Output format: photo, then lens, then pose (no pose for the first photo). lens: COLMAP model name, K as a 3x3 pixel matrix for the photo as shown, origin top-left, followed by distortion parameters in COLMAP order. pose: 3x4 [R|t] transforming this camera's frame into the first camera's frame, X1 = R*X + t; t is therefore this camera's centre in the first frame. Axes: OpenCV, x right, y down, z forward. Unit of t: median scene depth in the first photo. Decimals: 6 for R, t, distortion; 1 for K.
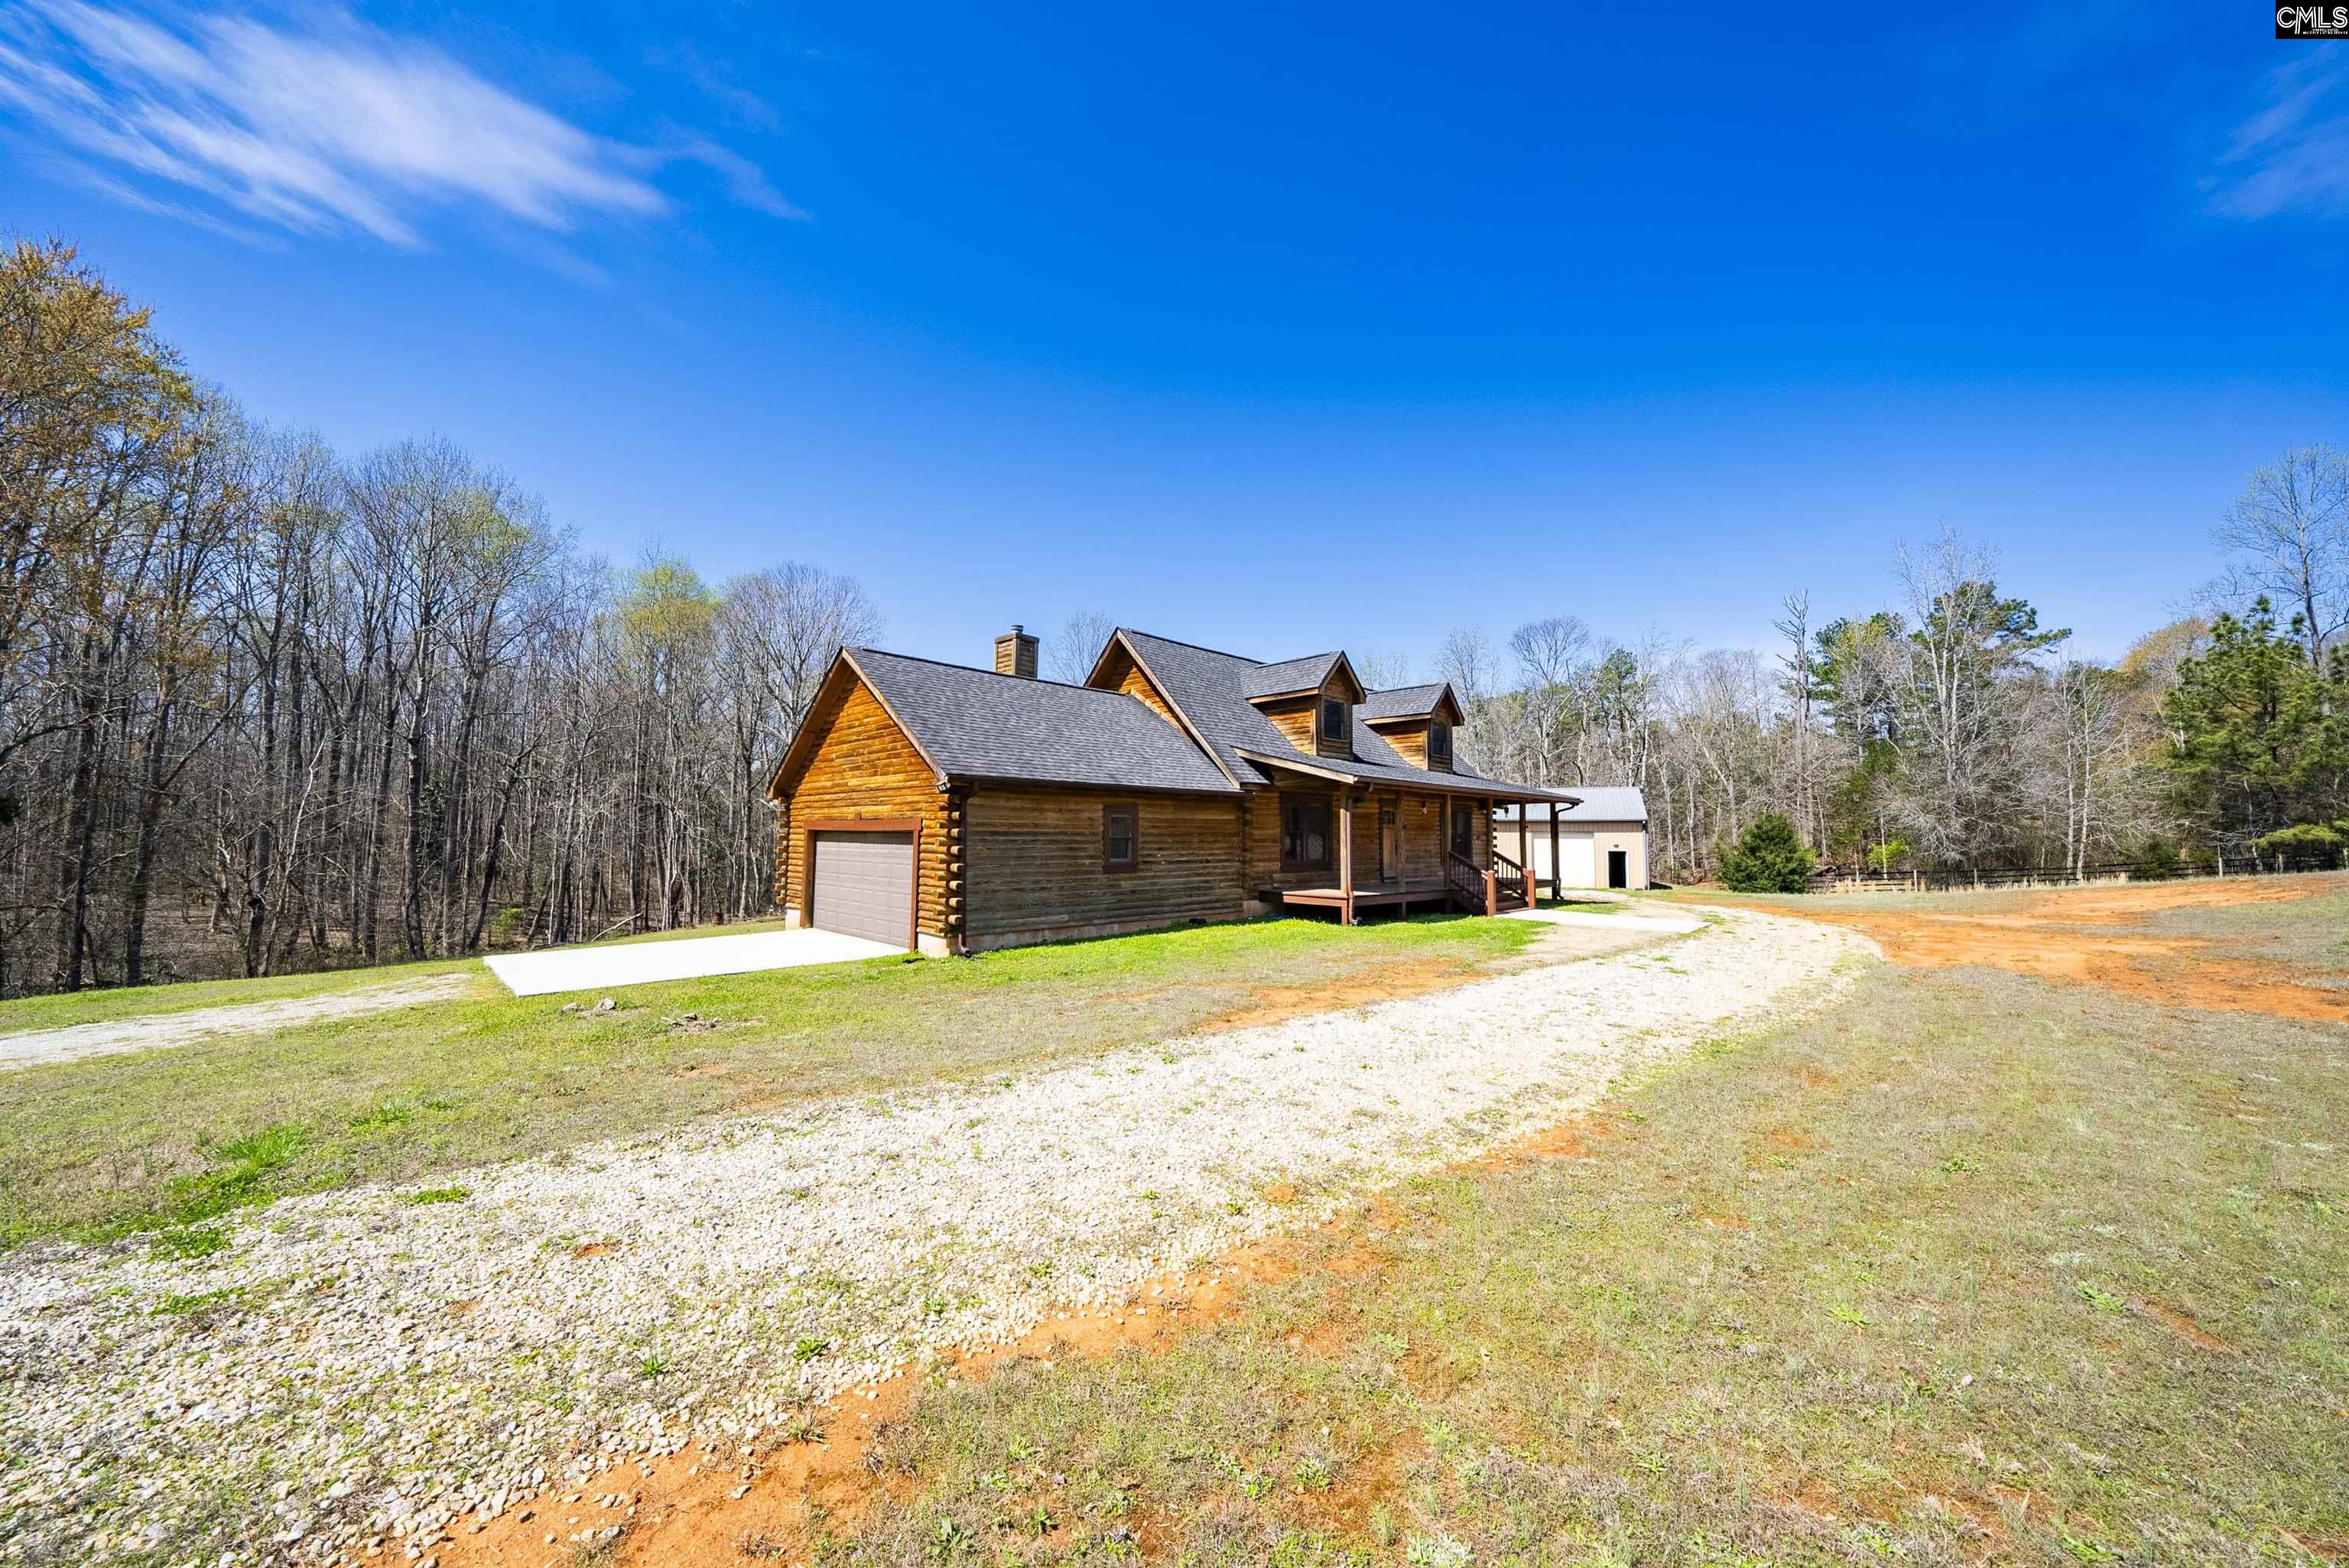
lens RADIAL K [[837.9, 0, 1158.0], [0, 837.9, 783.9], [0, 0, 1]] dist [-0.000635, -0.000125]
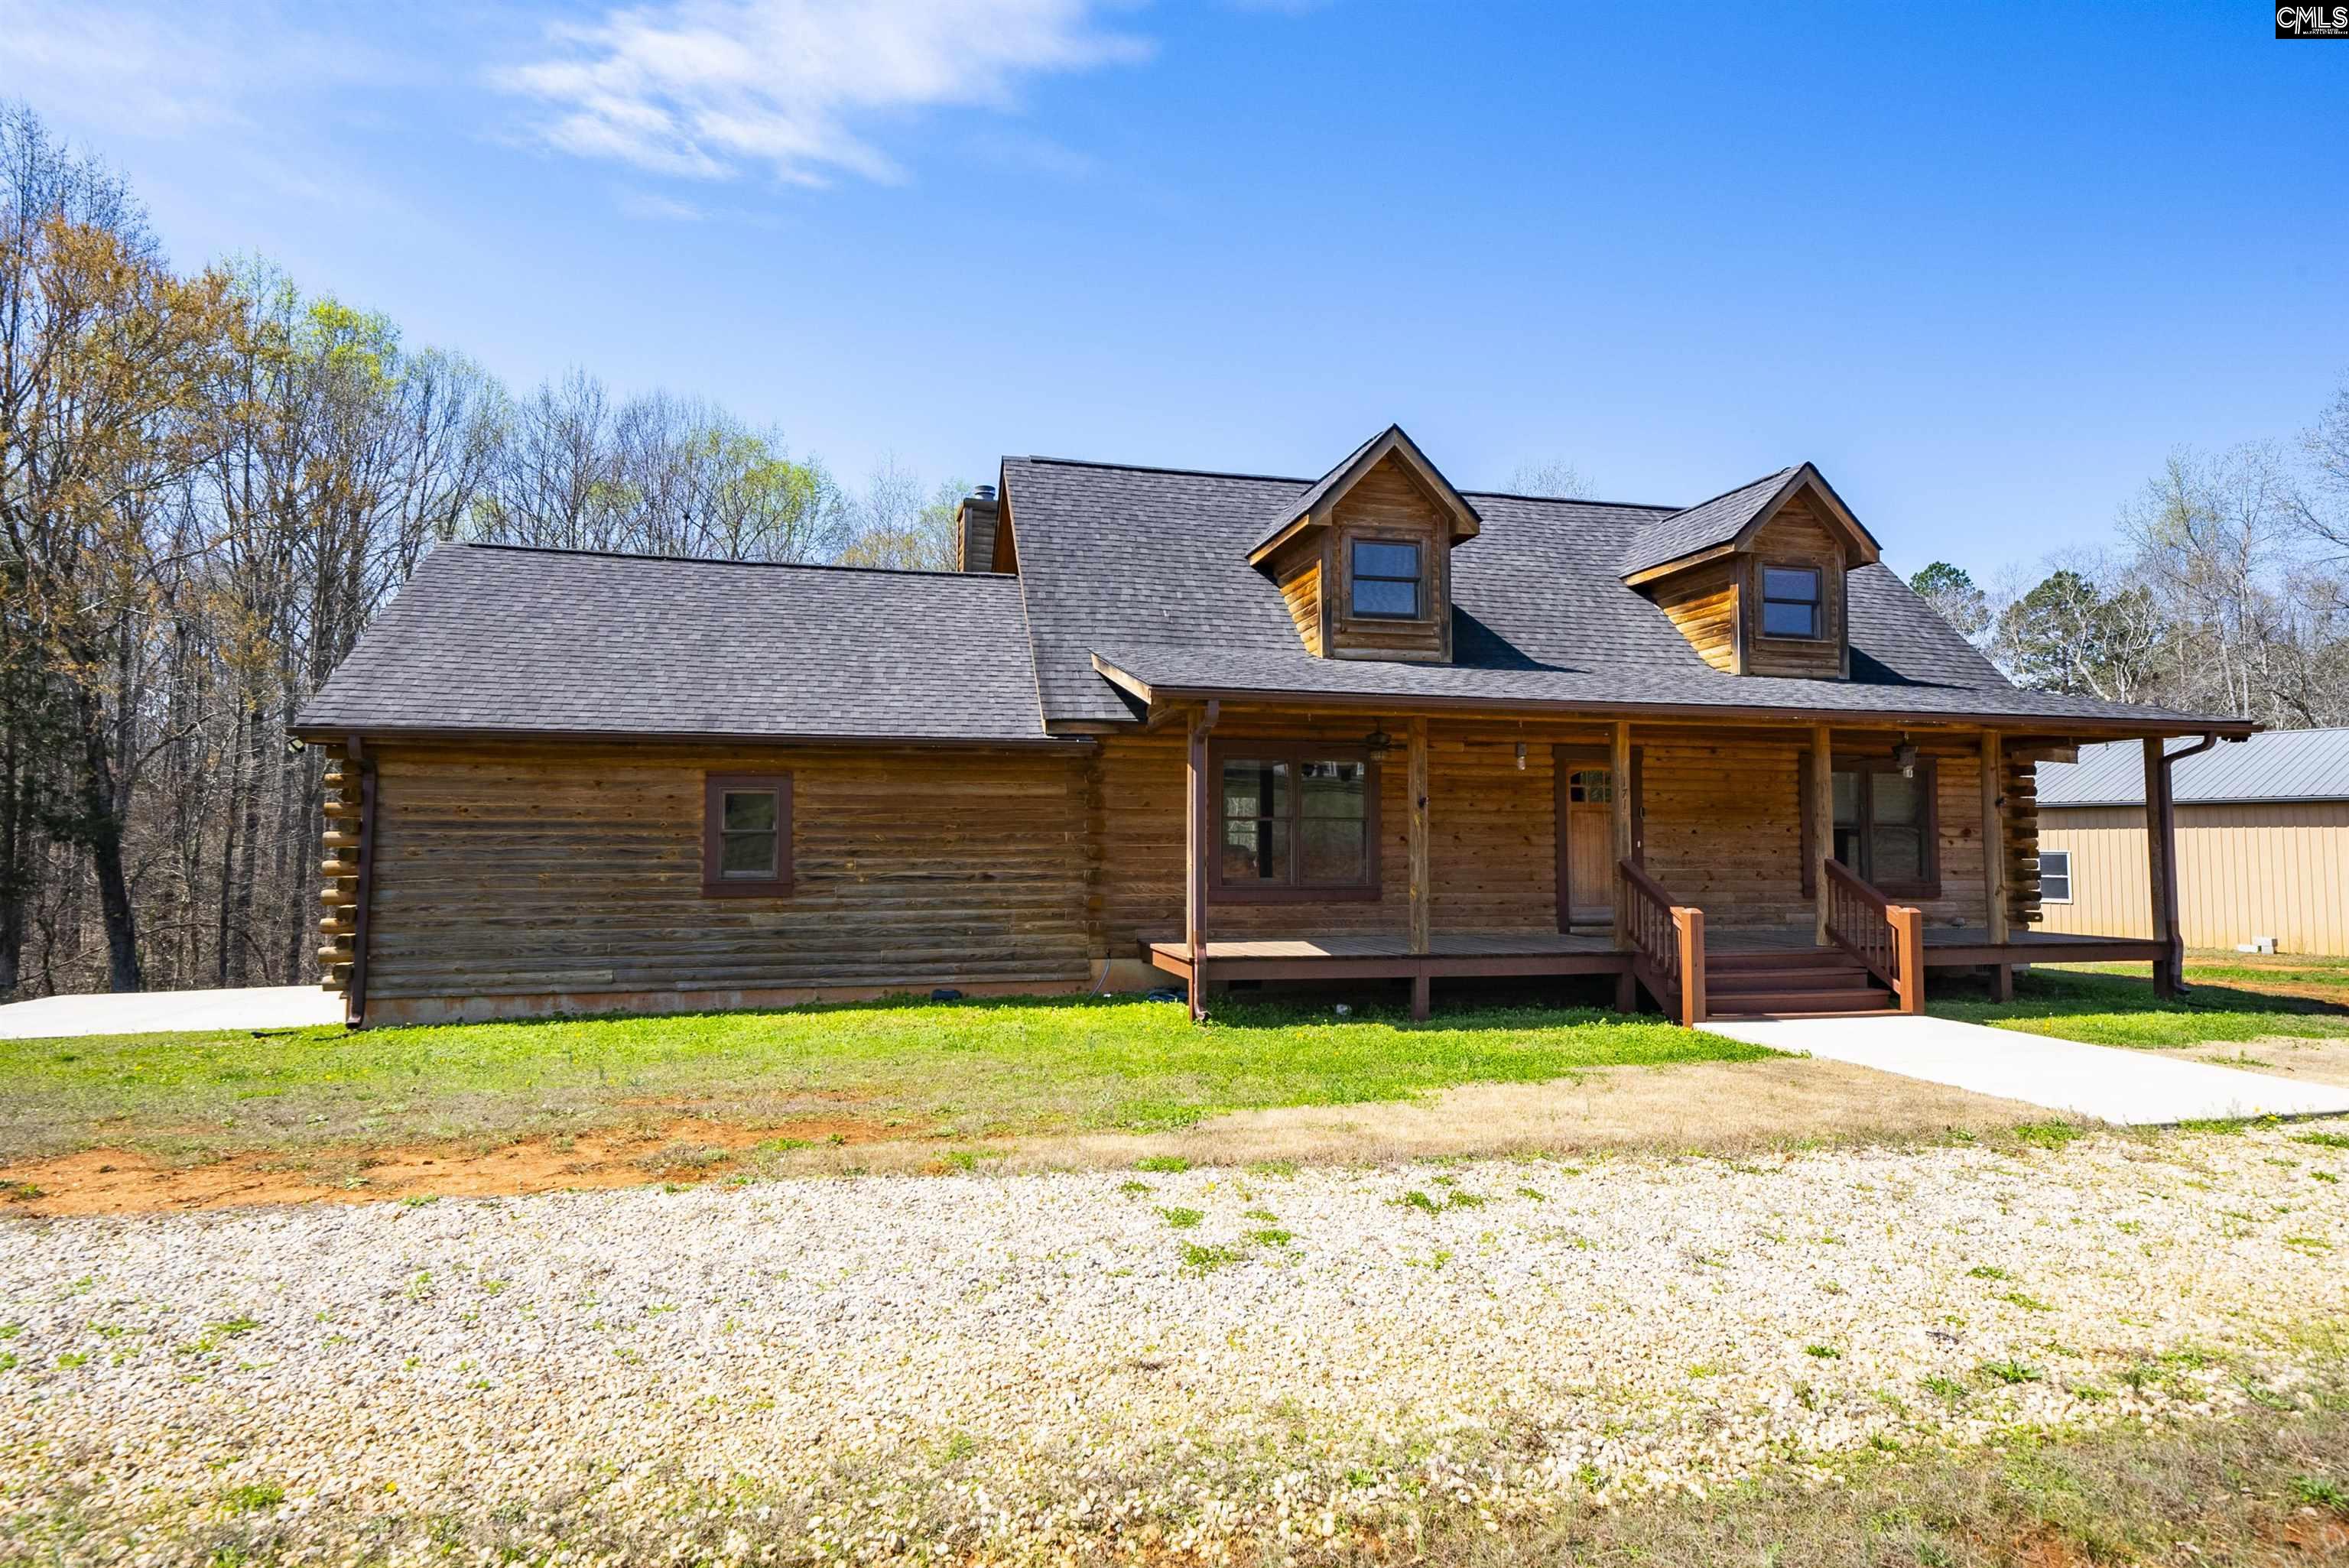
lens RADIAL K [[1222.4, 0, 1125.4], [0, 1222.4, 780.1], [0, 0, 1]] dist [0.015823, 0.004949]
pose [[0.852667, -0.035962, -0.521215, 0.502622], [0.037881, 0.999258, -0.006973, 0.039654], [0.521079, -0.013798, 0.853397, 0.396776]]
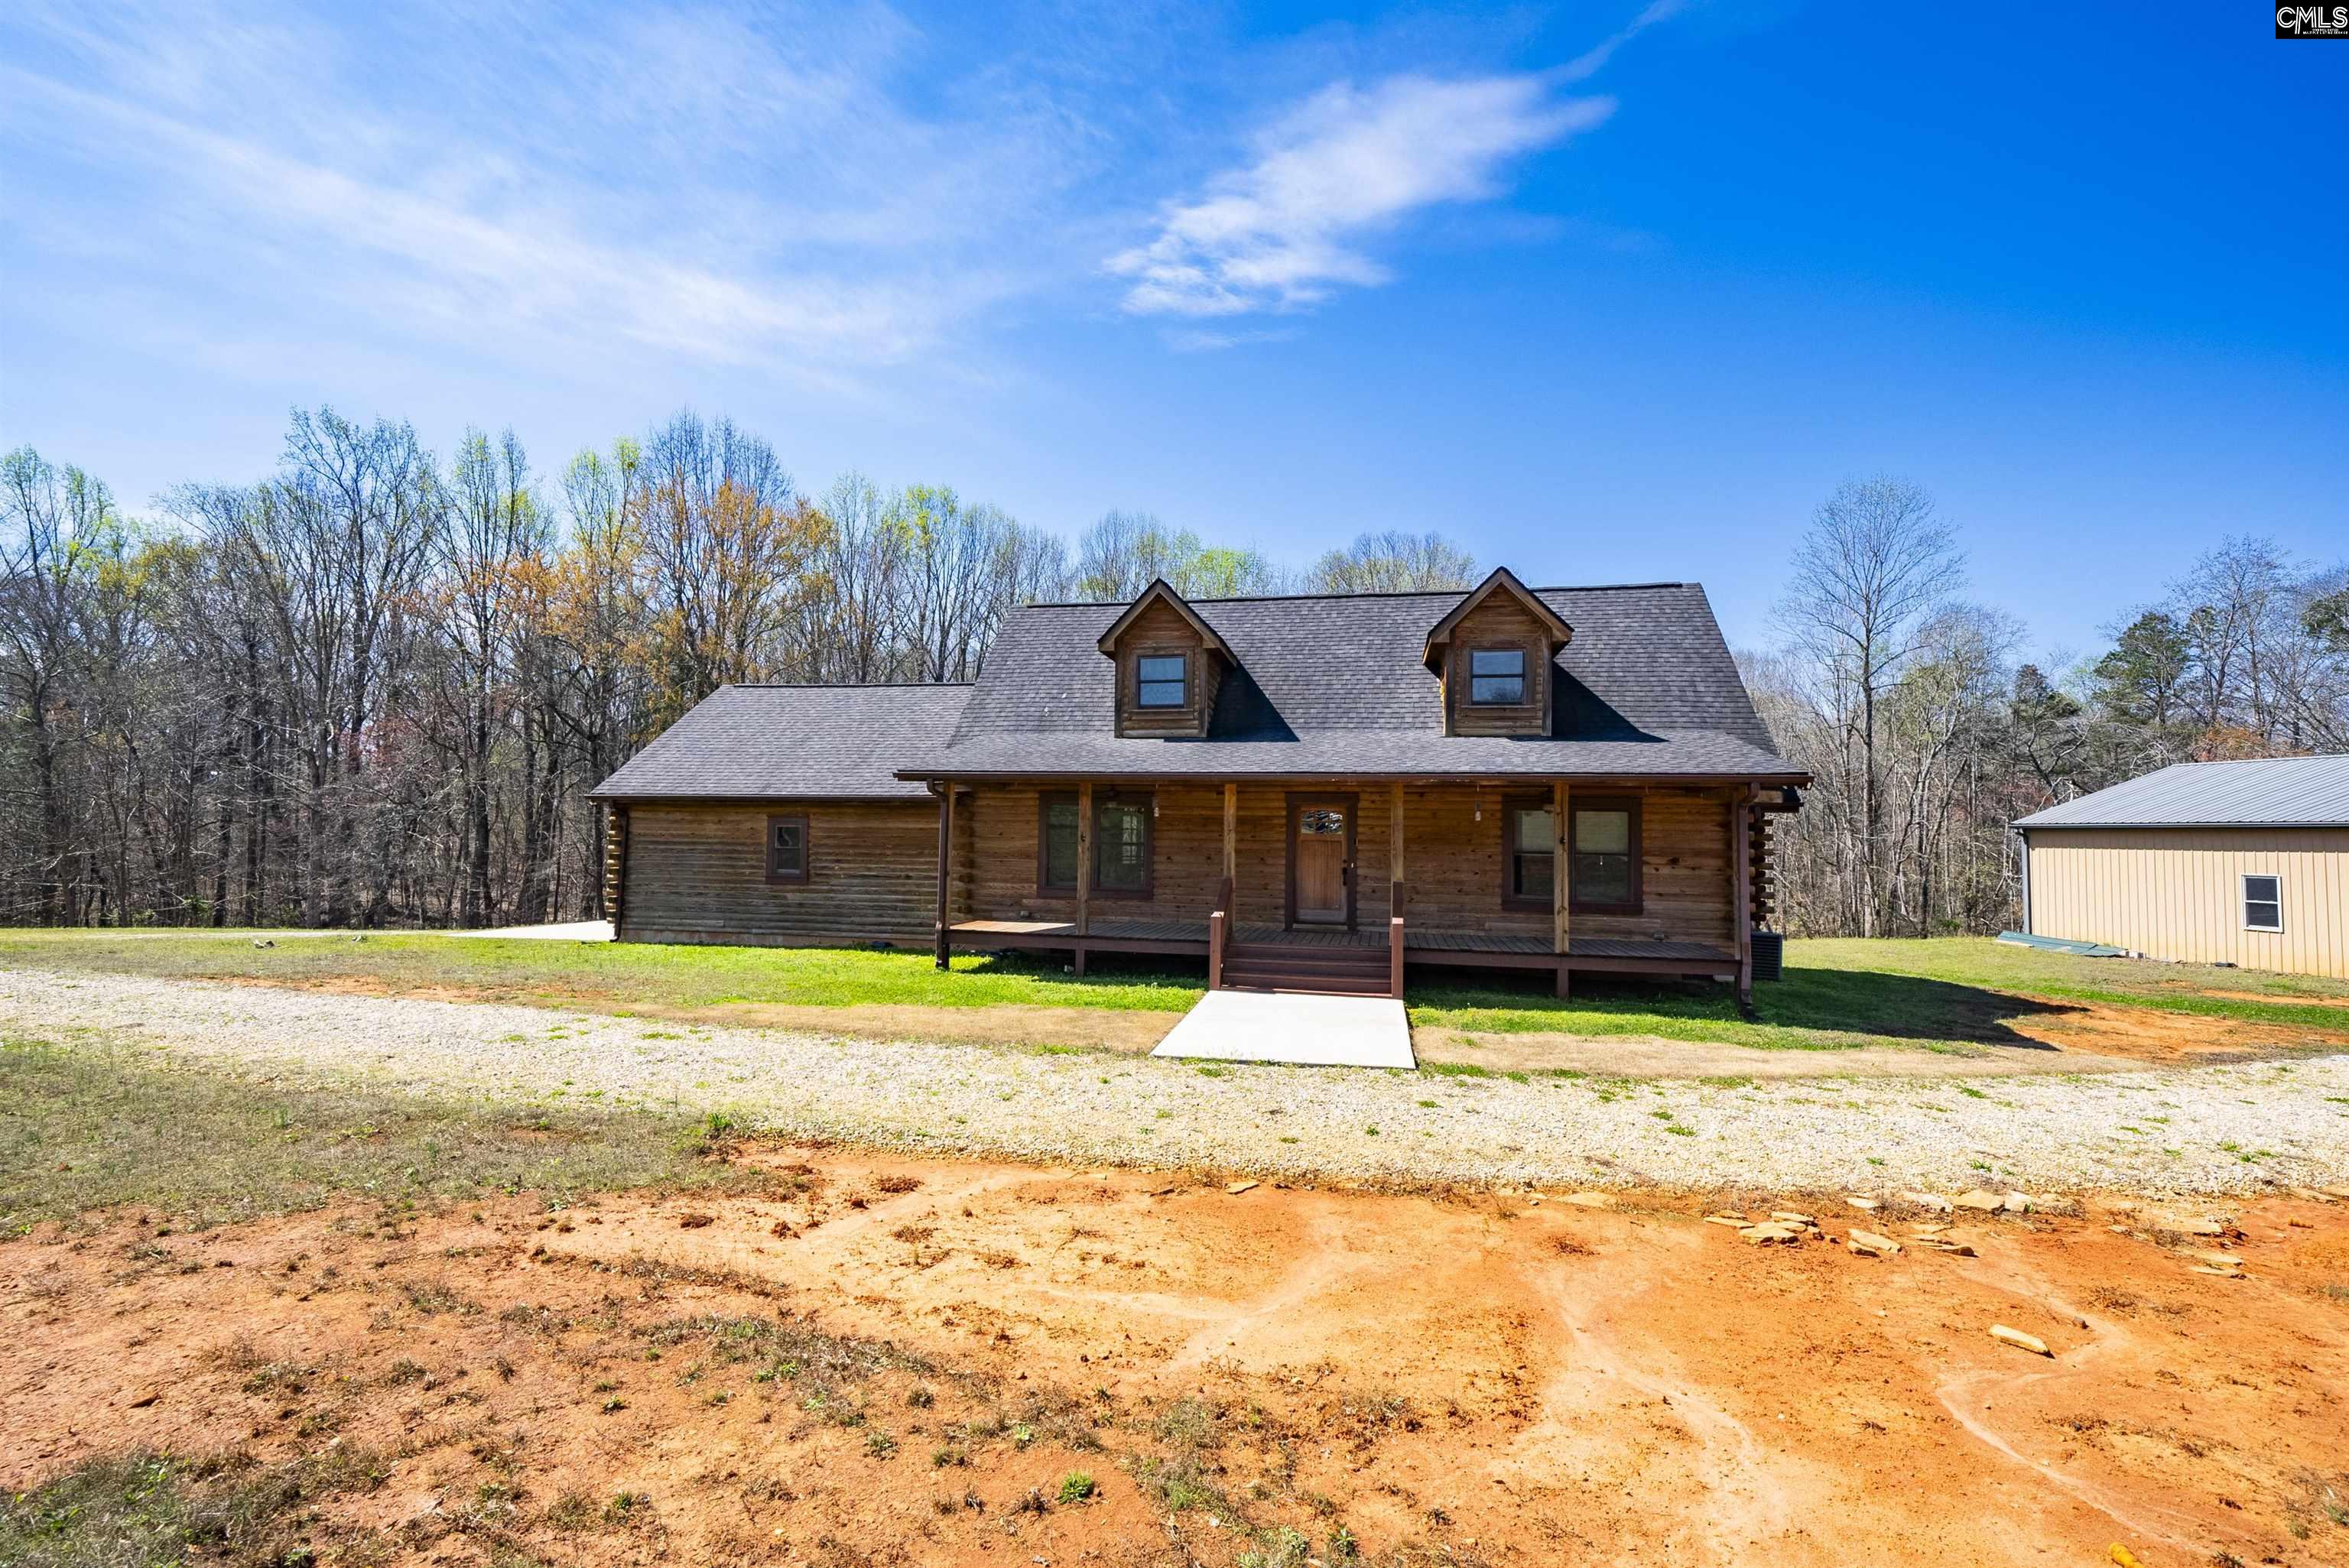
lens RADIAL K [[1062.5, 0, 1169.1], [0, 1062.5, 793.1], [0, 0, 1]] dist [0.020160, -0.000184]
pose [[0.540878, -0.036808, -0.840296, 1.085756], [0.040412, 0.999025, -0.017749, 0.034926], [0.840130, -0.024357, 0.541838, 0.614273]]
